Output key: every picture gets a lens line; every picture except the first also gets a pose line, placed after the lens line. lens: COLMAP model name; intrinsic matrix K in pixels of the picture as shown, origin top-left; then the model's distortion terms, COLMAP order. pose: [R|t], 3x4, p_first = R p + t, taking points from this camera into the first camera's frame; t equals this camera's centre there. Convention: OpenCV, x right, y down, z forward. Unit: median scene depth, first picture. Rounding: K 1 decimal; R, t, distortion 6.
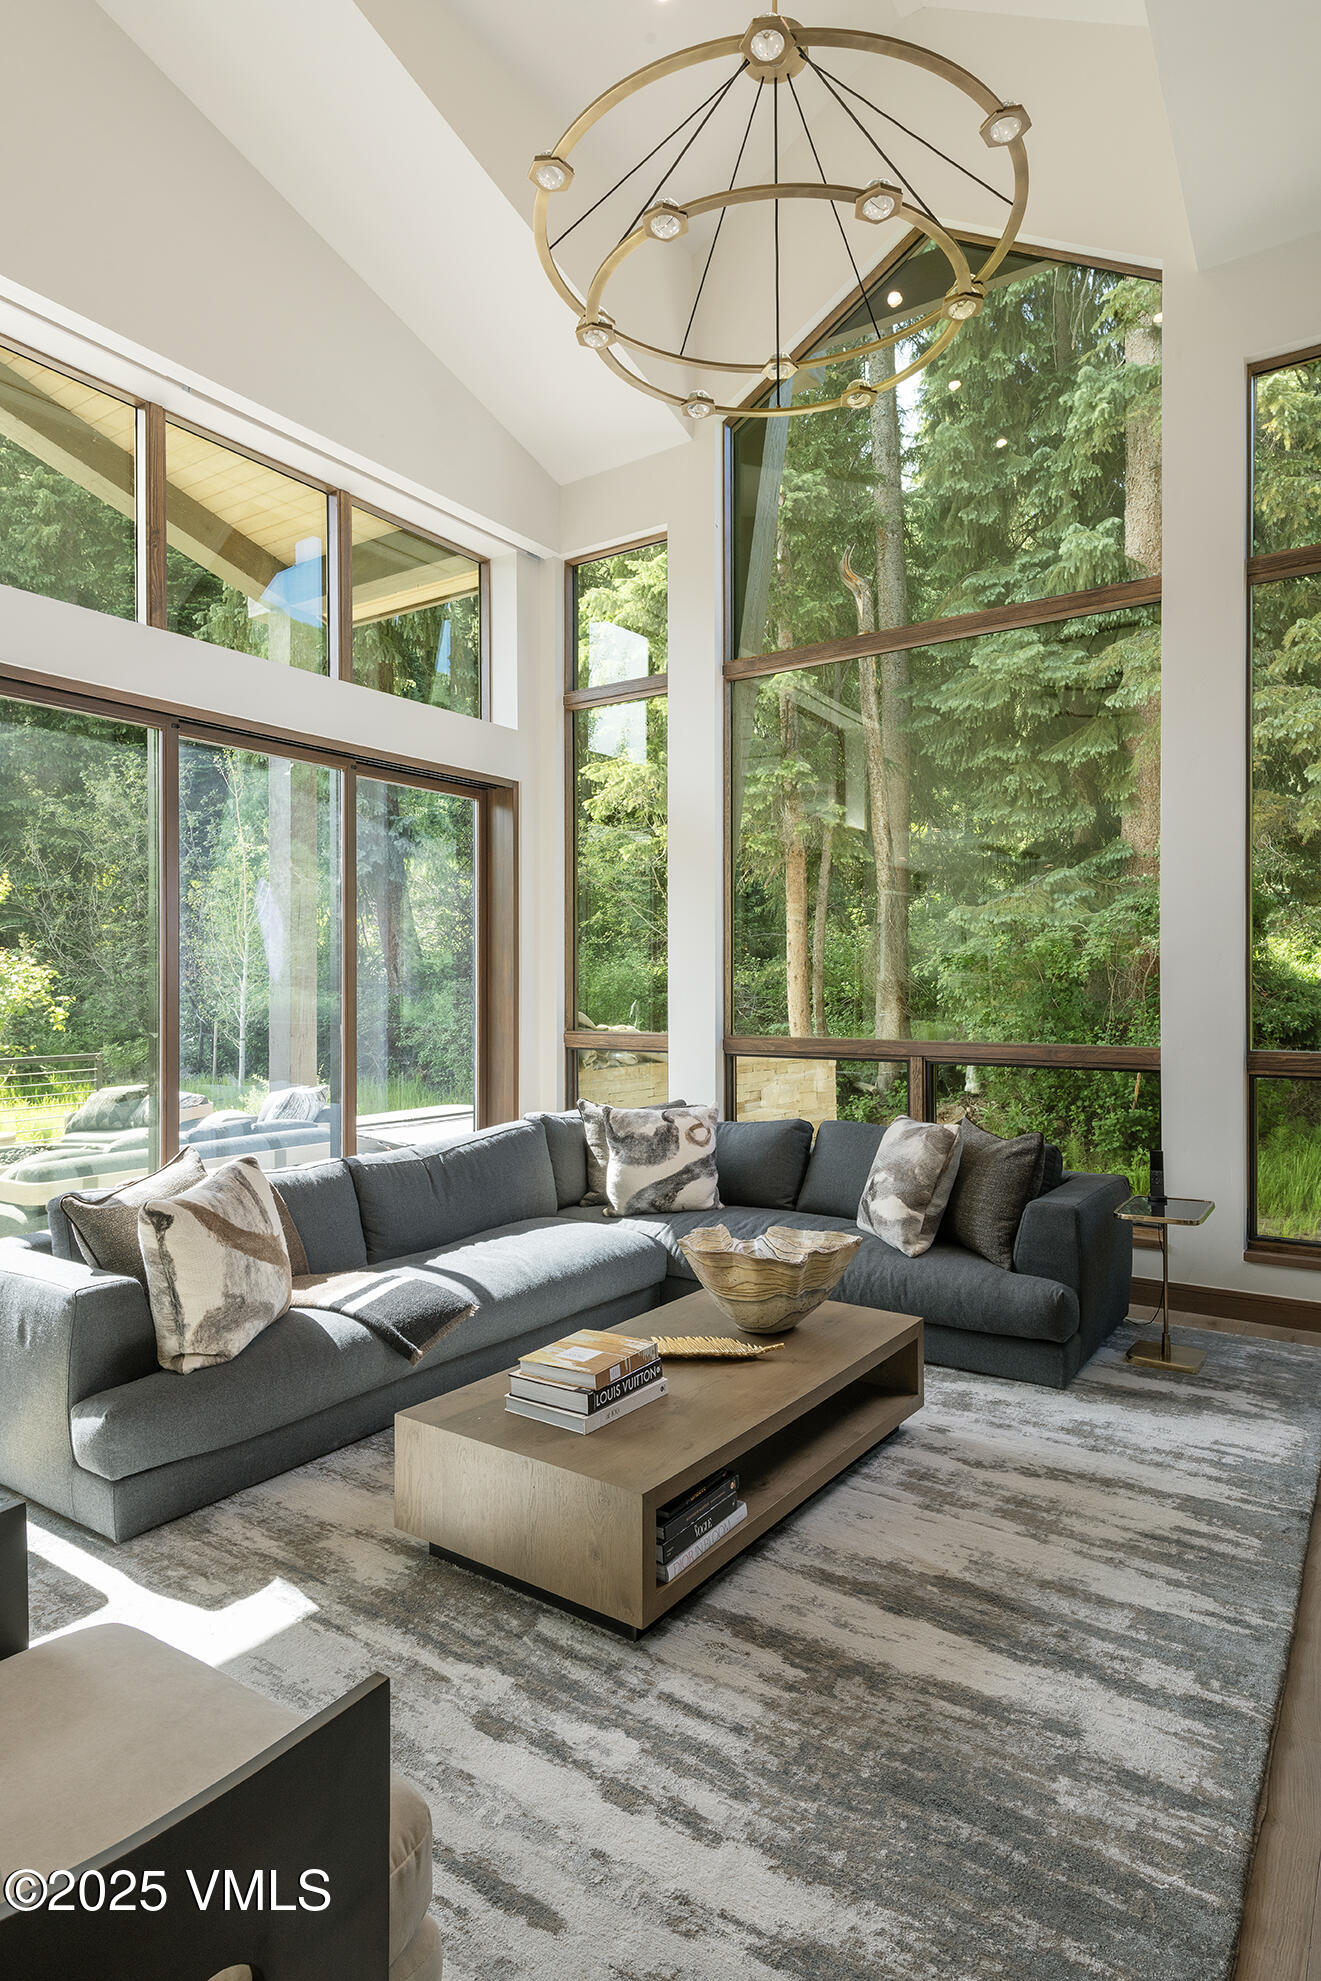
lens RADIAL K [[1120.4, 0, 660.5], [0, 1120.4, 990.5], [0, 0, 1]] dist [0.044842, -0.032296]
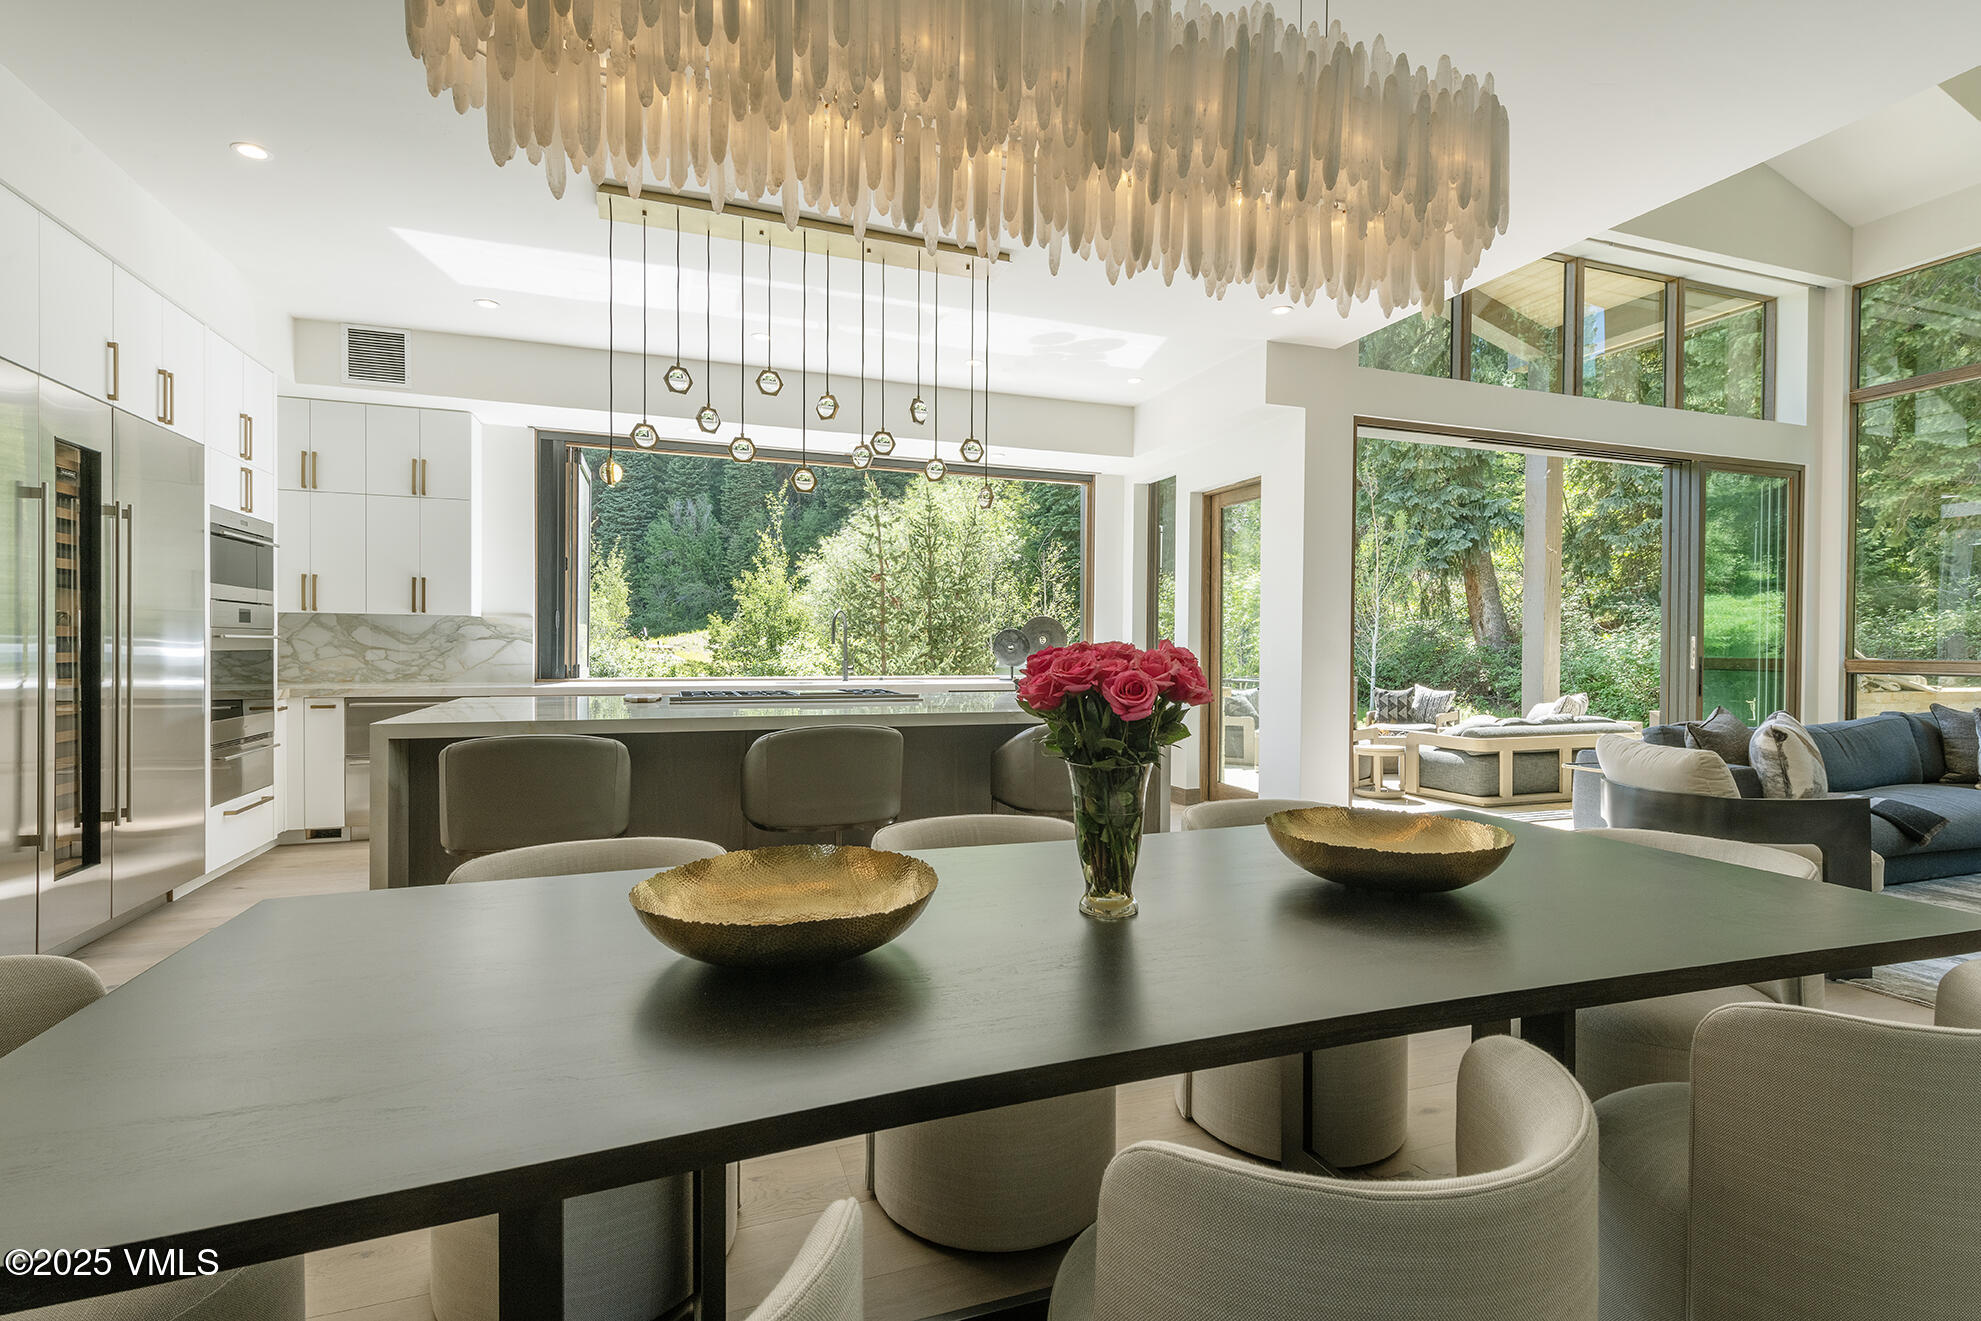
lens RADIAL K [[918.0, 0, 983.7], [0, 918.0, 654.2], [0, 0, 1]] dist [0.001767, 0.000126]
pose [[0.806444, 0.011154, -0.591205, -0.415442], [-0.008695, 0.999938, 0.007005, 0.051123], [0.591247, -0.000508, 0.806491, -0.653680]]
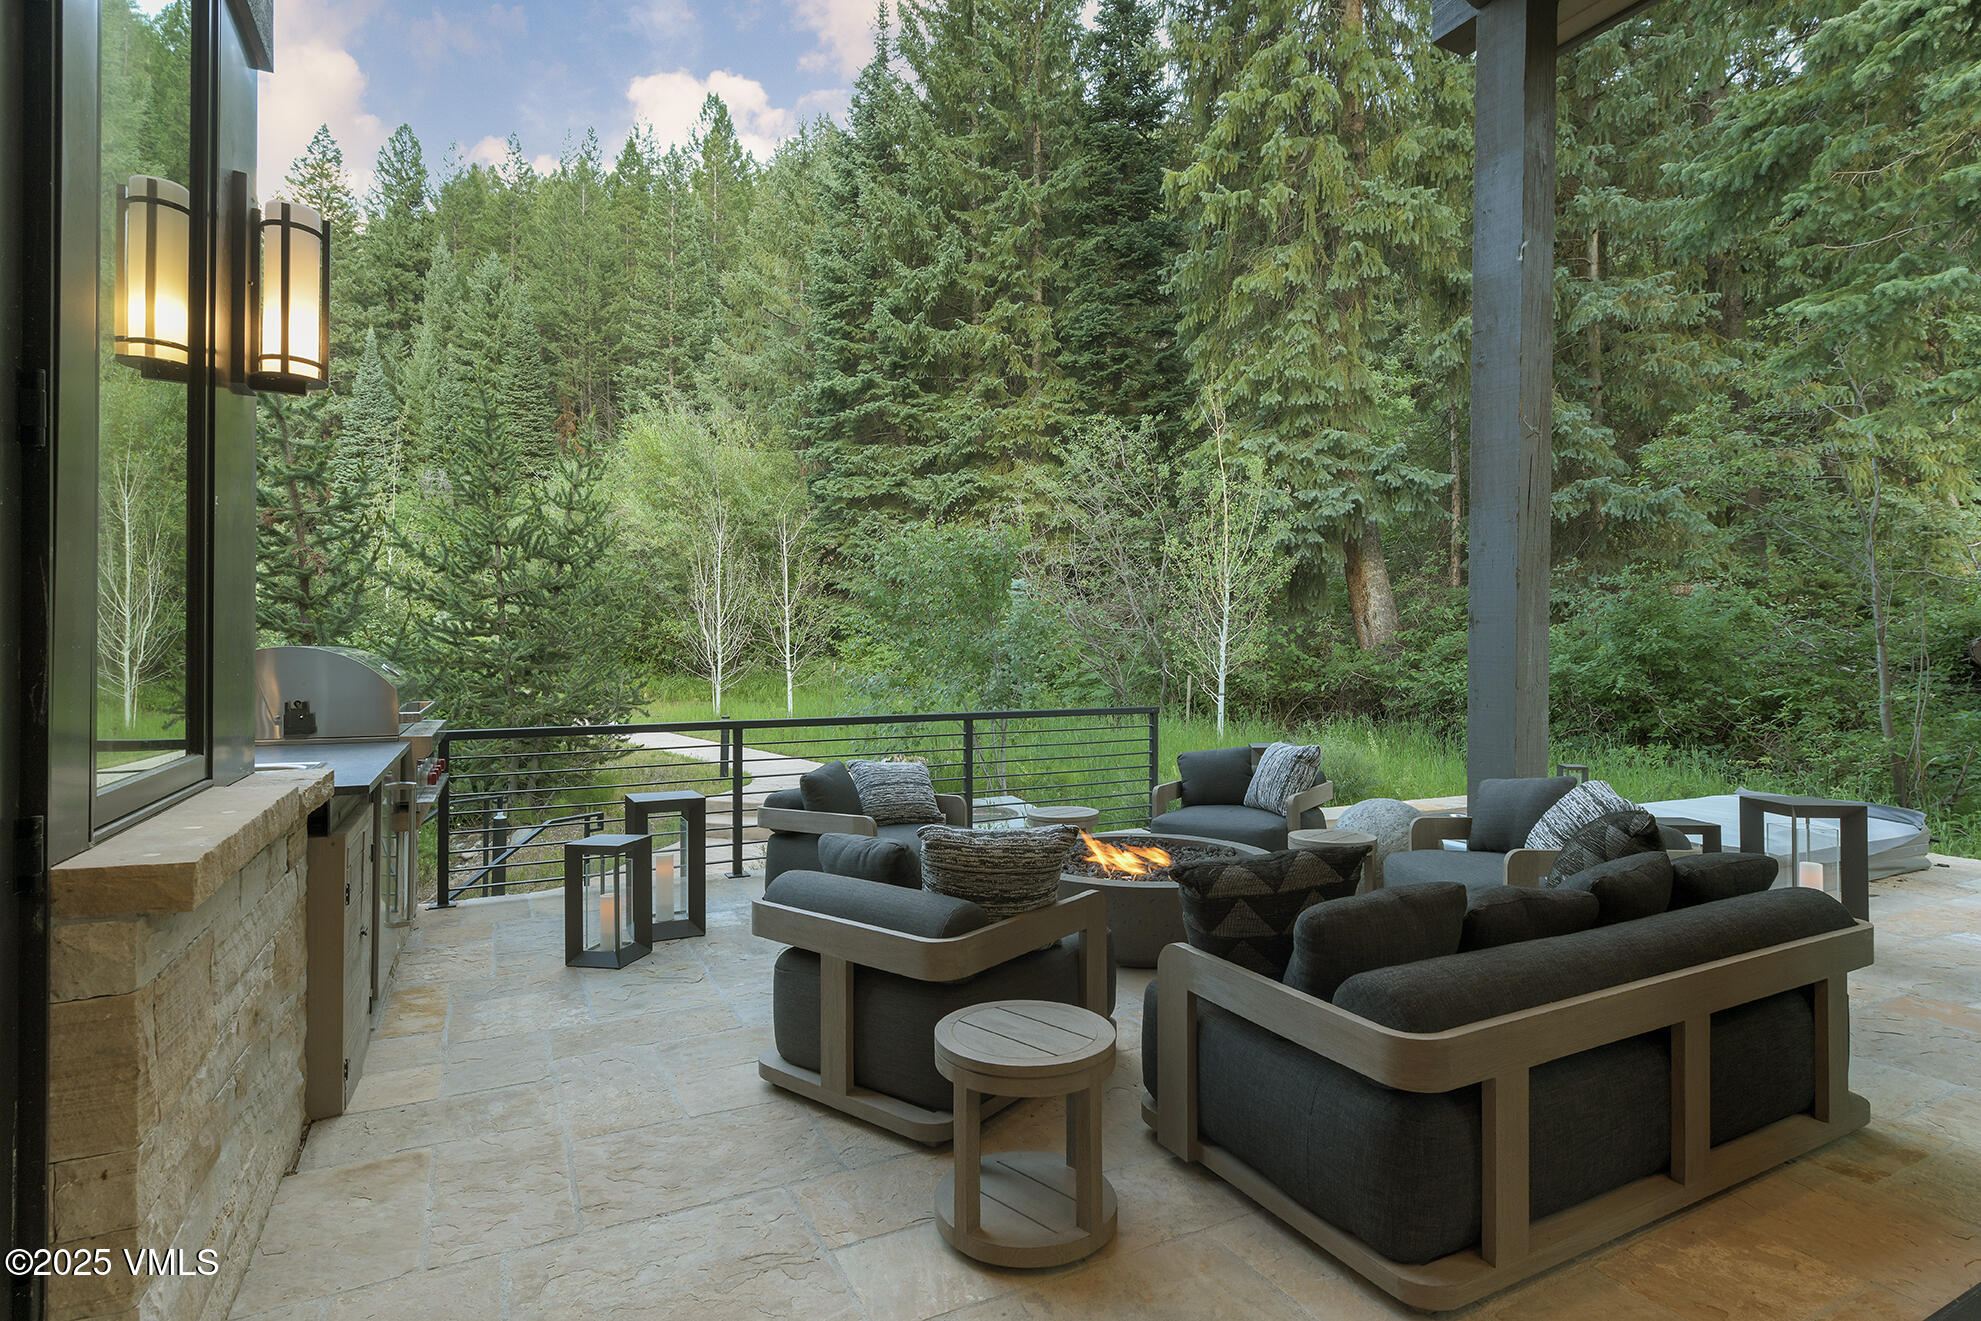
lens RADIAL K [[997.3, 0, 990.5], [0, 997.3, 660.5], [0, 0, 1]] dist [0.020860, -0.000005]
pose [[0.882379, 0.012852, -0.470364, -0.625921], [-0.011050, 0.999917, 0.006592, 0.048932], [0.470410, -0.000619, 0.882448, 0.743686]]
